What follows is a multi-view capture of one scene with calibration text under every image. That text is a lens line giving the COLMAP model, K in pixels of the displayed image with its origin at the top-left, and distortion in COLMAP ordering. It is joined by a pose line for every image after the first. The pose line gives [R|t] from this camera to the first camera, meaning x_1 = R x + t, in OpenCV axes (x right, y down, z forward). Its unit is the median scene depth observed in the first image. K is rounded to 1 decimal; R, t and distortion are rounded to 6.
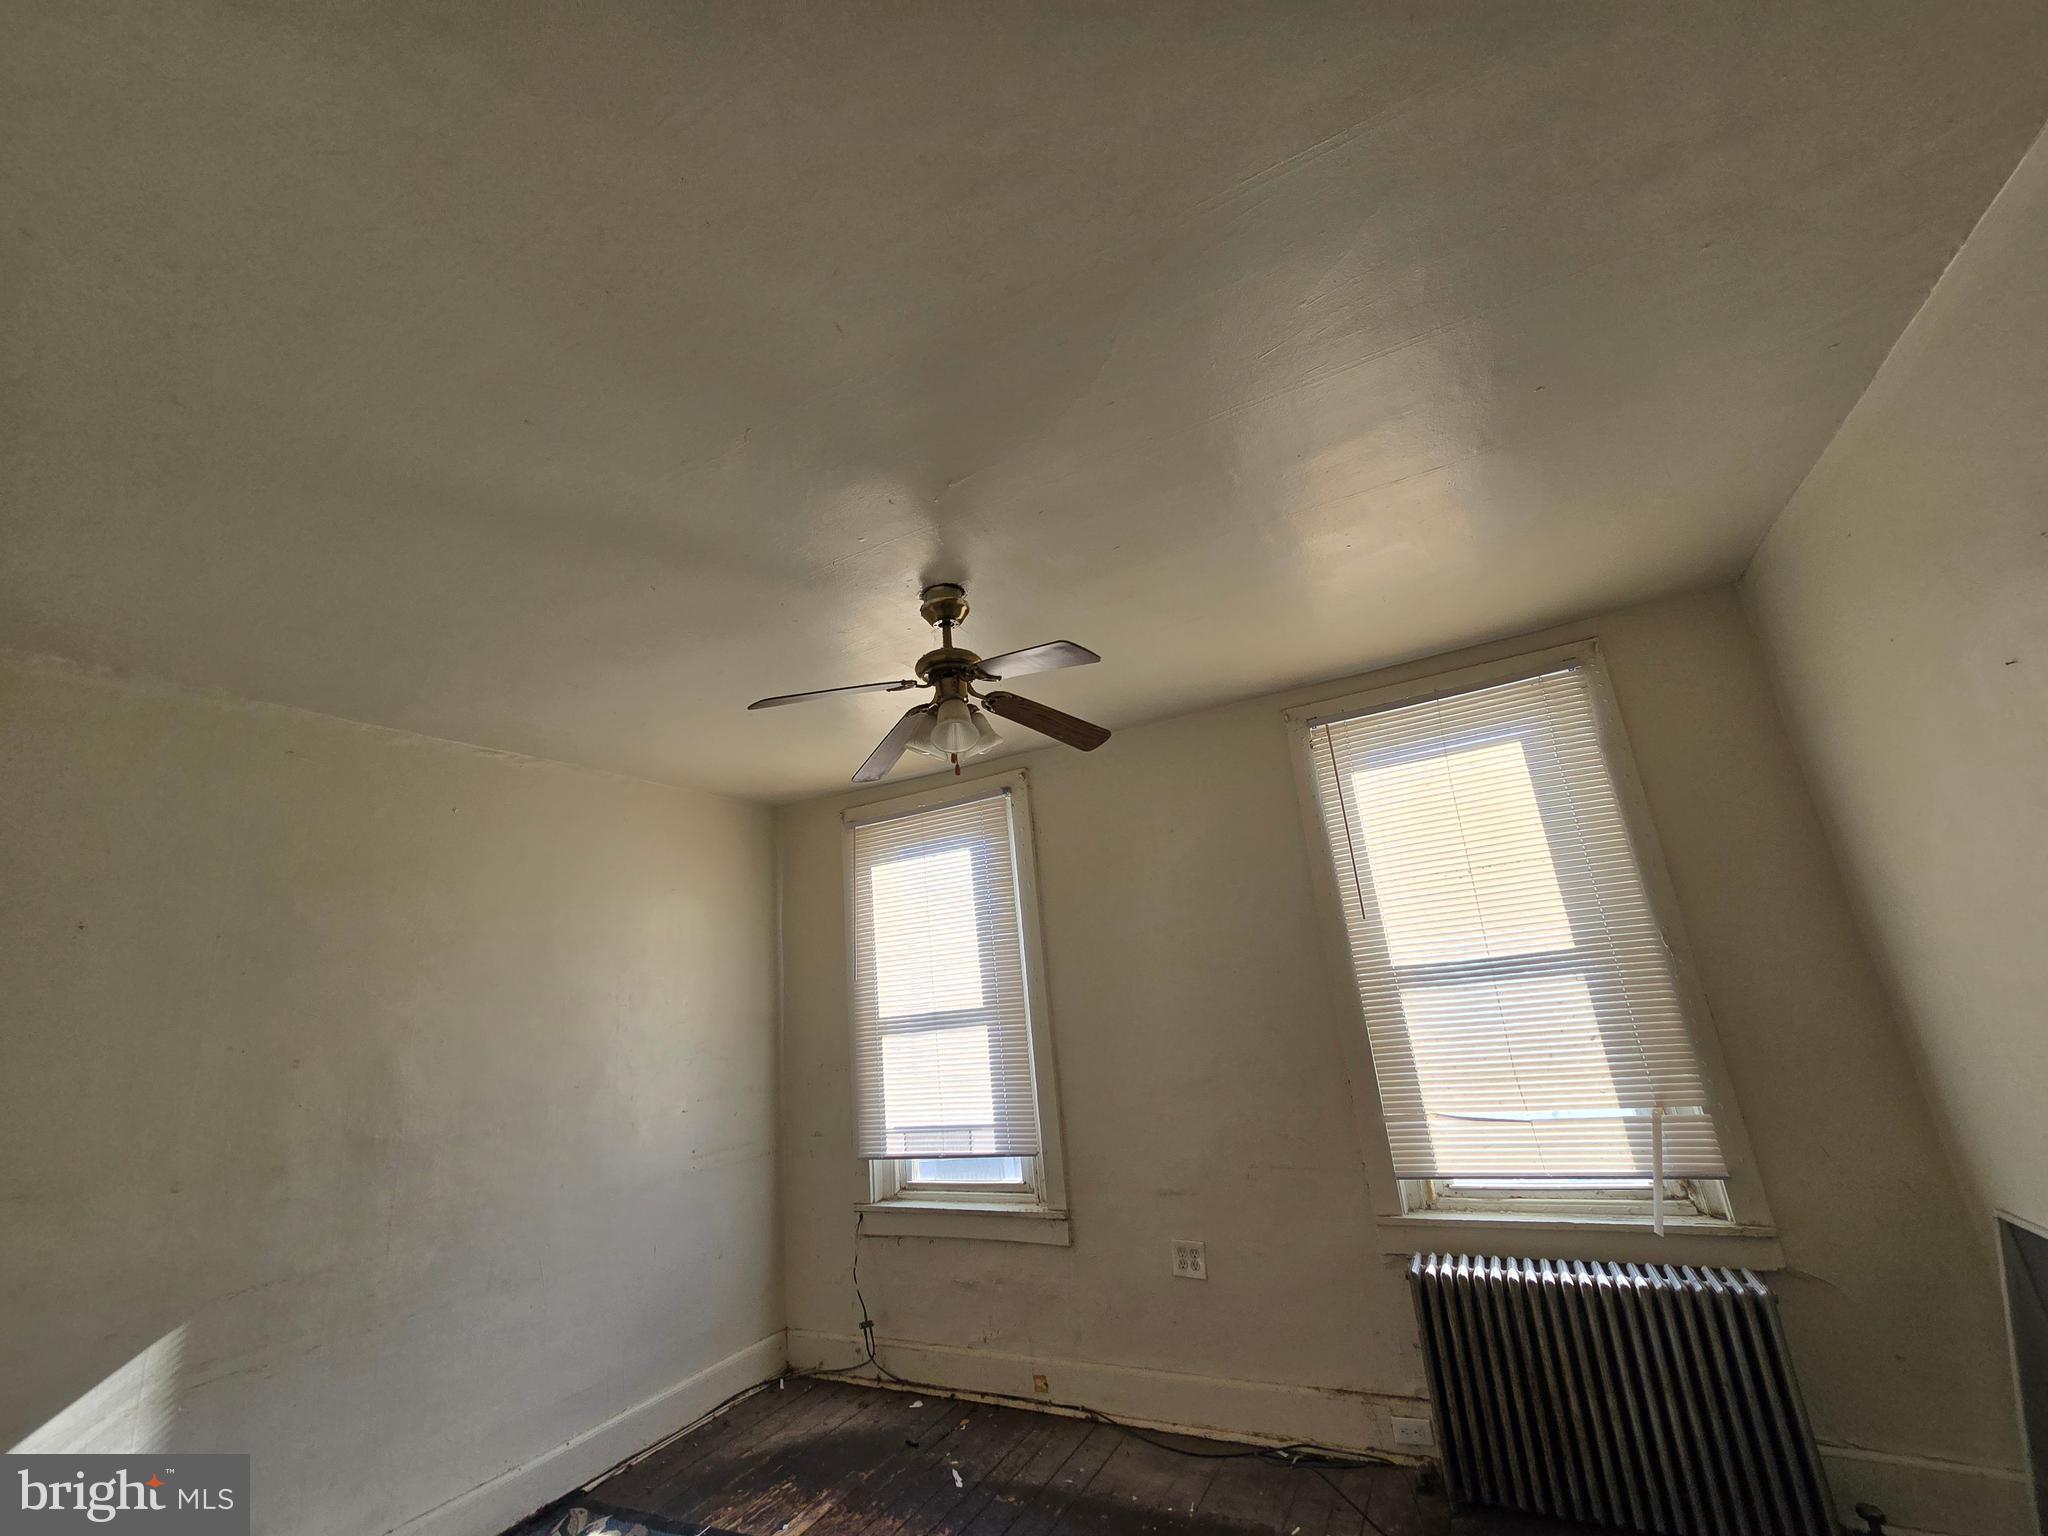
lens RADIAL K [[846.2, 0, 1023.6], [0, 846.2, 774.0], [0, 0, 1]] dist [-0.002891, 0.000748]
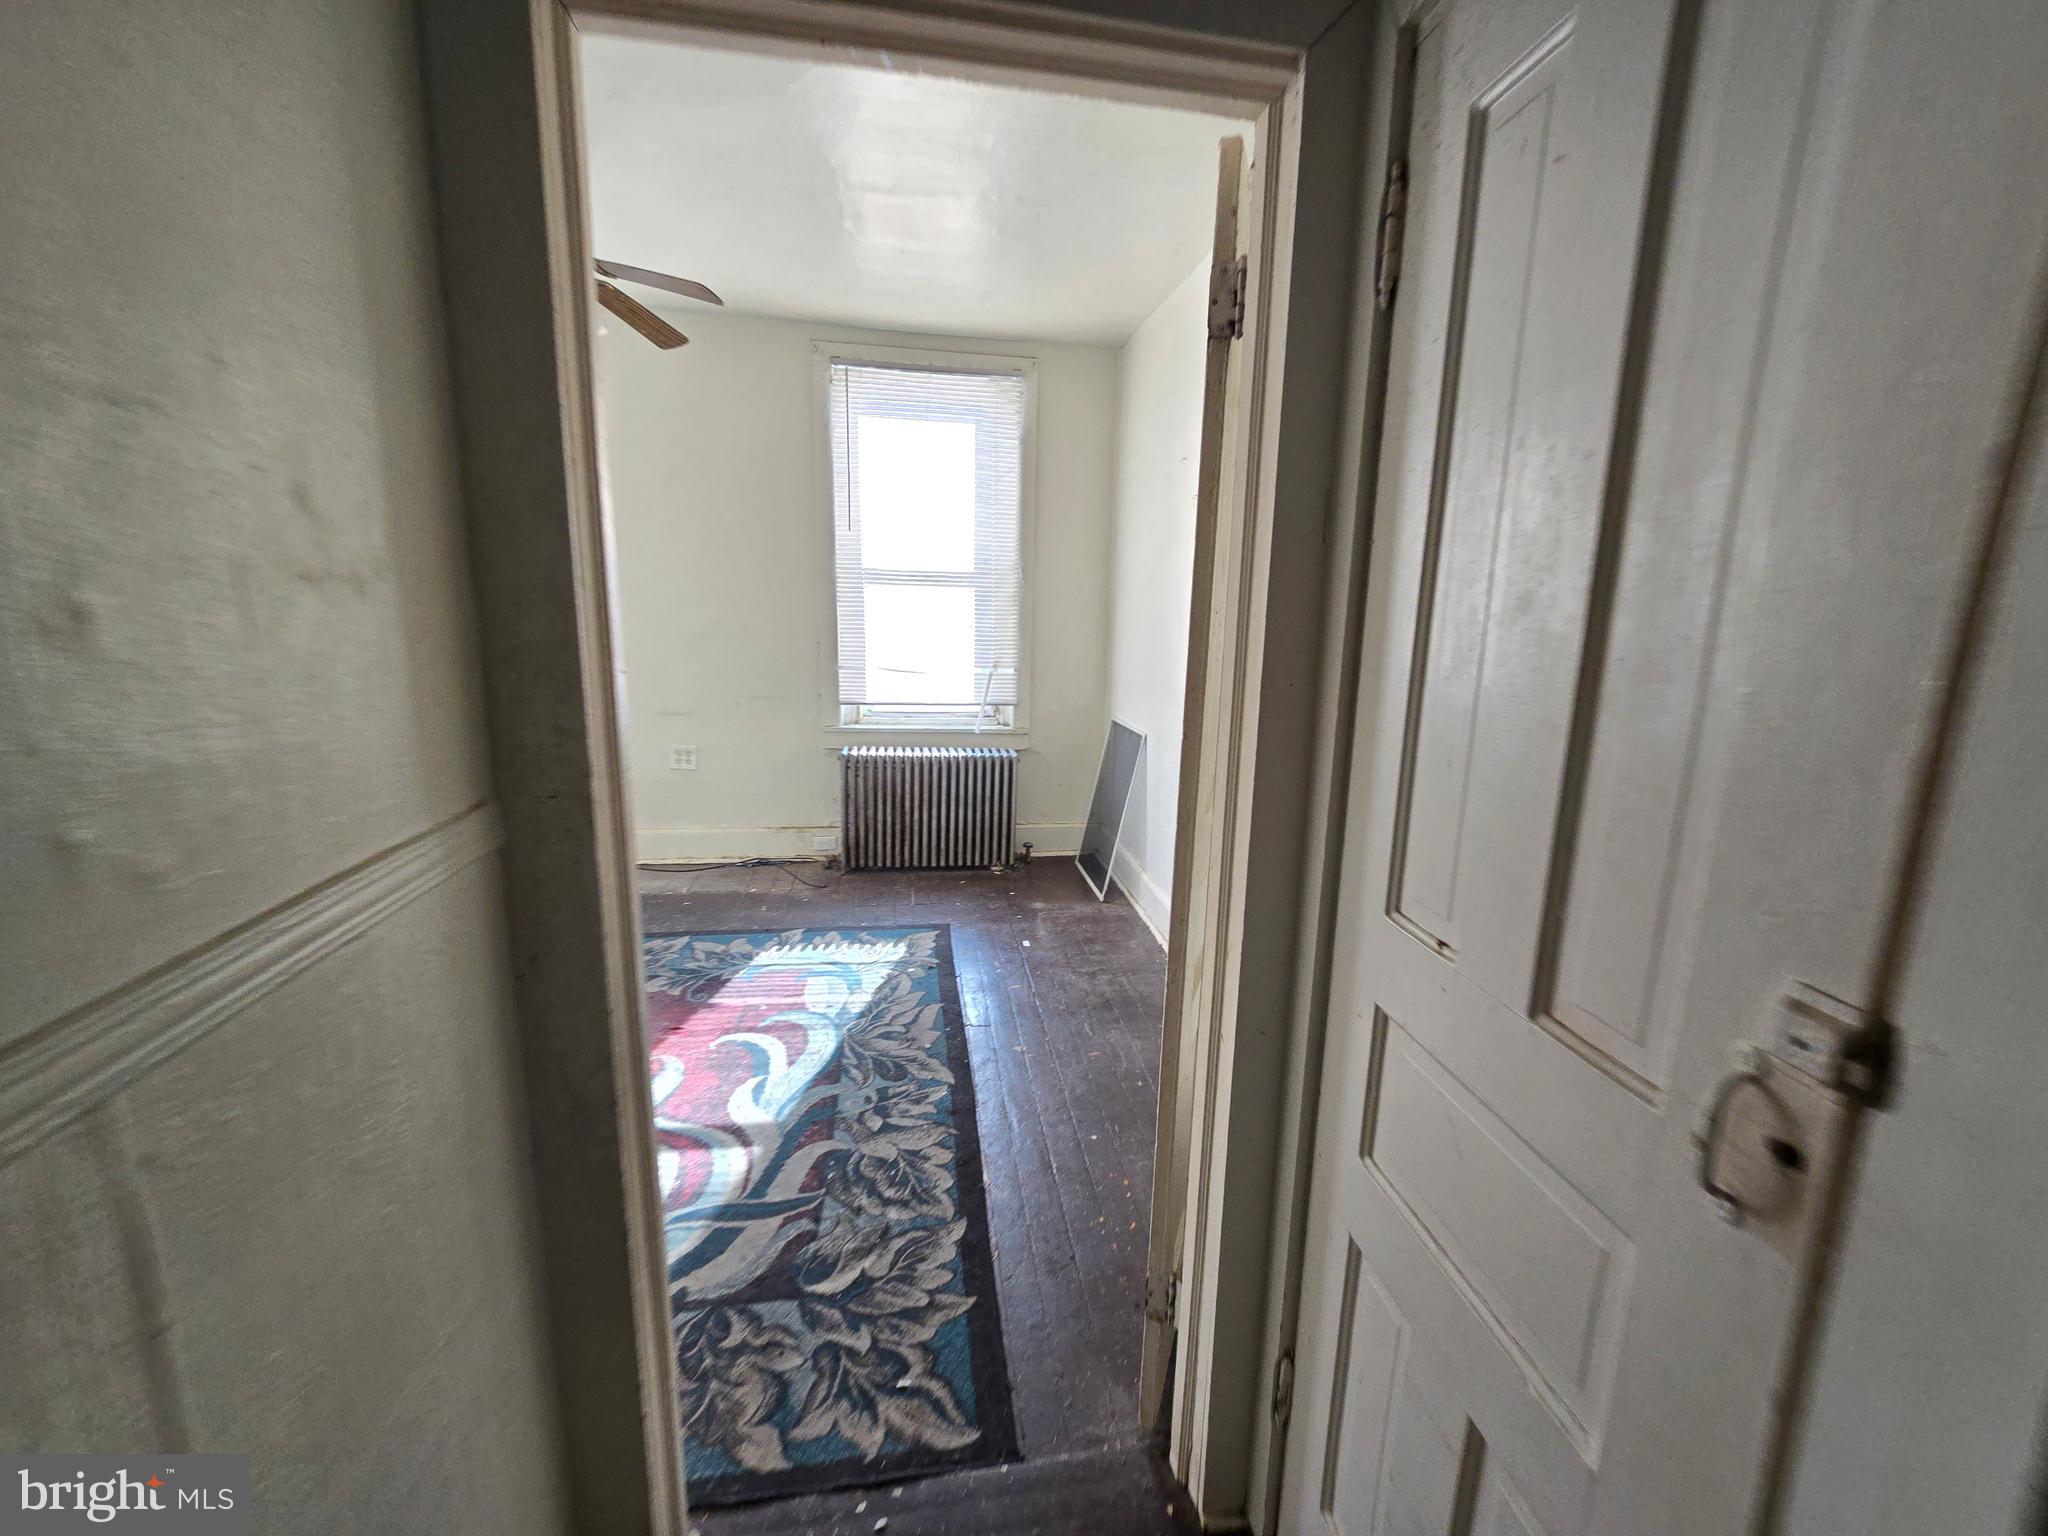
lens RADIAL K [[888.1, 0, 1047.3], [0, 888.1, 782.2], [0, 0, 1]] dist [0.004246, 0.000087]
pose [[0.786657, -0.014029, 0.617231, -0.273845], [-0.261713, 0.897896, 0.353961, -0.063970], [-0.559175, -0.439983, 0.702665, -0.423103]]
